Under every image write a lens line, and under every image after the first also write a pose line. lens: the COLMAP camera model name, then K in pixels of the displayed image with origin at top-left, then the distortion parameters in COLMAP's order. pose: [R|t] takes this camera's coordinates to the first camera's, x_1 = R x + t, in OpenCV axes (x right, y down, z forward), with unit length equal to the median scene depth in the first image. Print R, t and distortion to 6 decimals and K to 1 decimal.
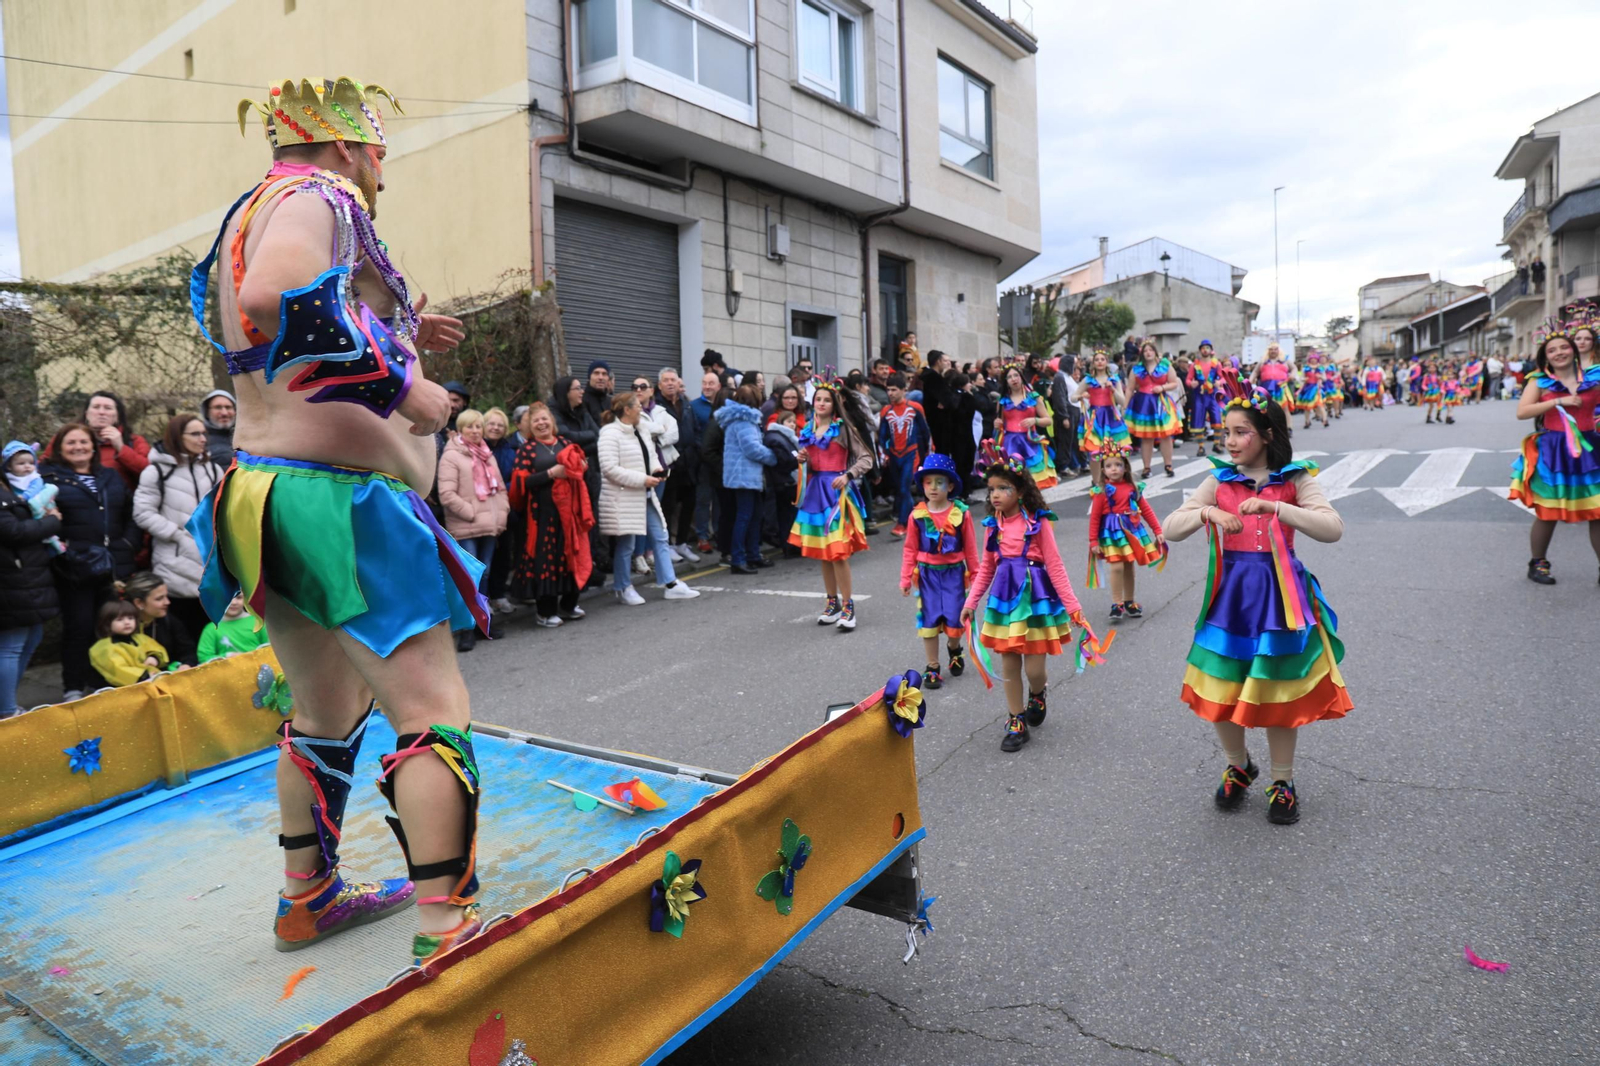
lens RADIAL K [[1149.3, 0, 800.0], [0, 1149.3, 533.0], [0, 0, 1]] dist [-0.007906, 0.000160]
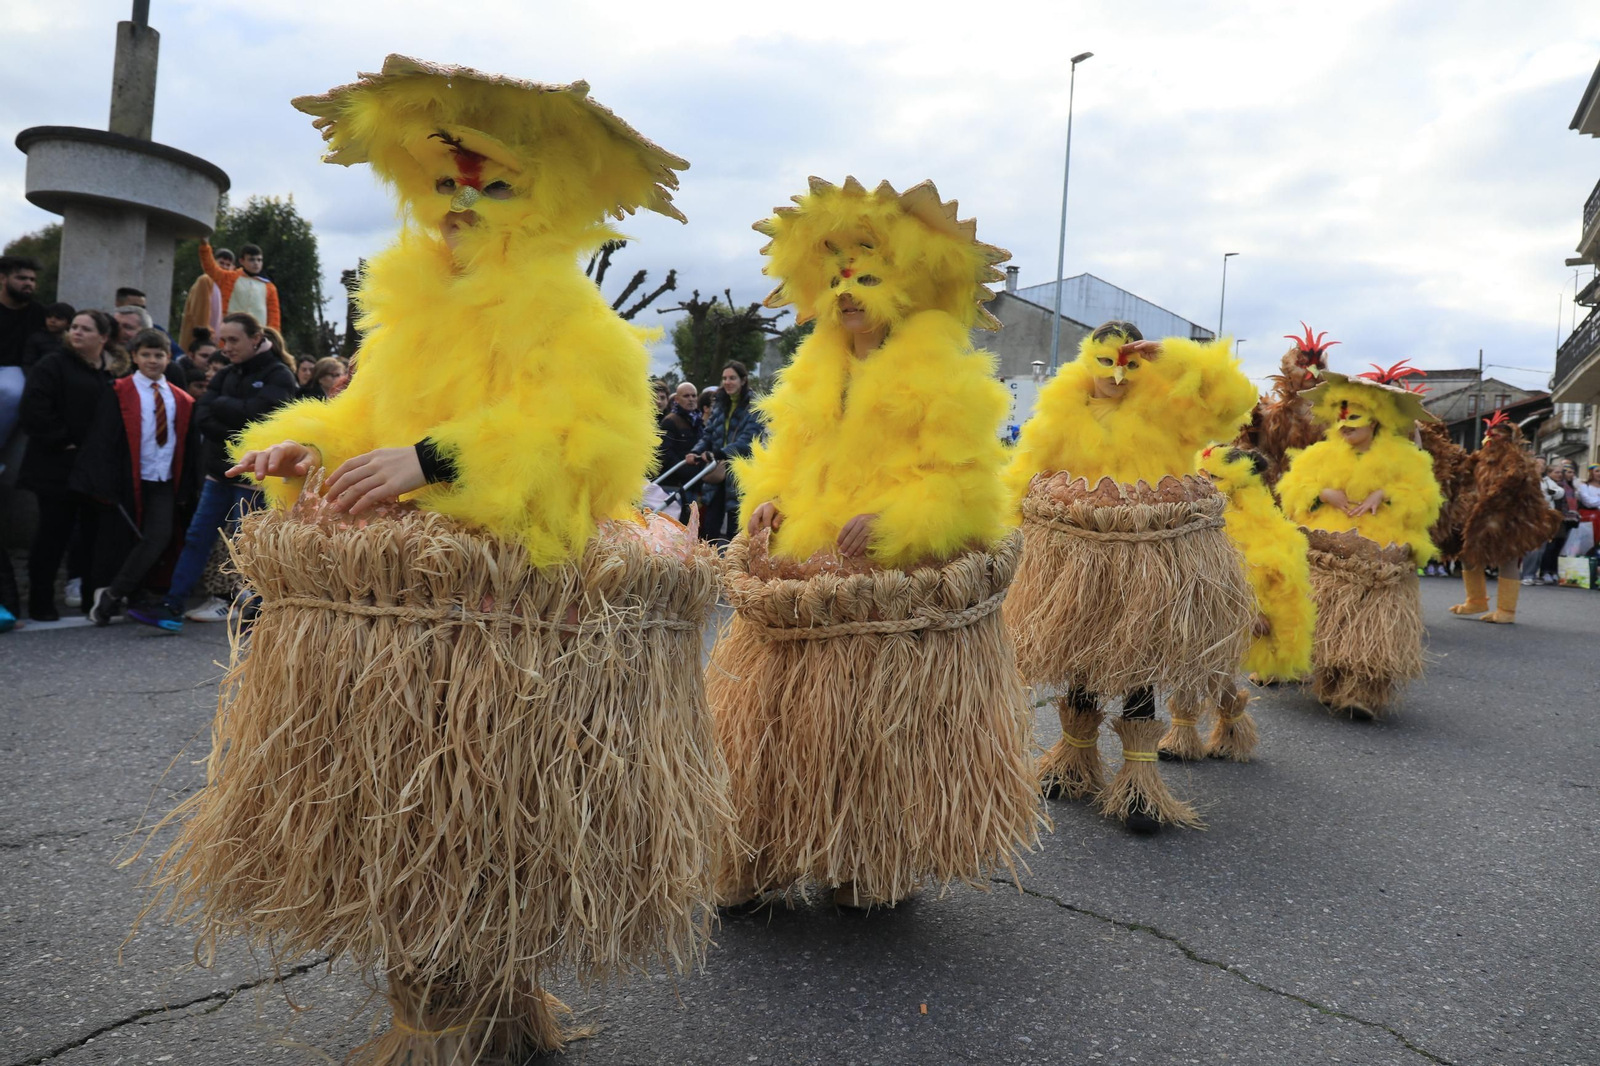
lens RADIAL K [[1149.3, 0, 800.0], [0, 1149.3, 533.0], [0, 0, 1]] dist [-0.007906, 0.000160]
pose [[0.994043, 0.098929, -0.045724, 0.287468], [-0.101409, 0.993294, -0.055535, -0.064507], [0.039924, 0.059841, 0.997409, 0.458440]]
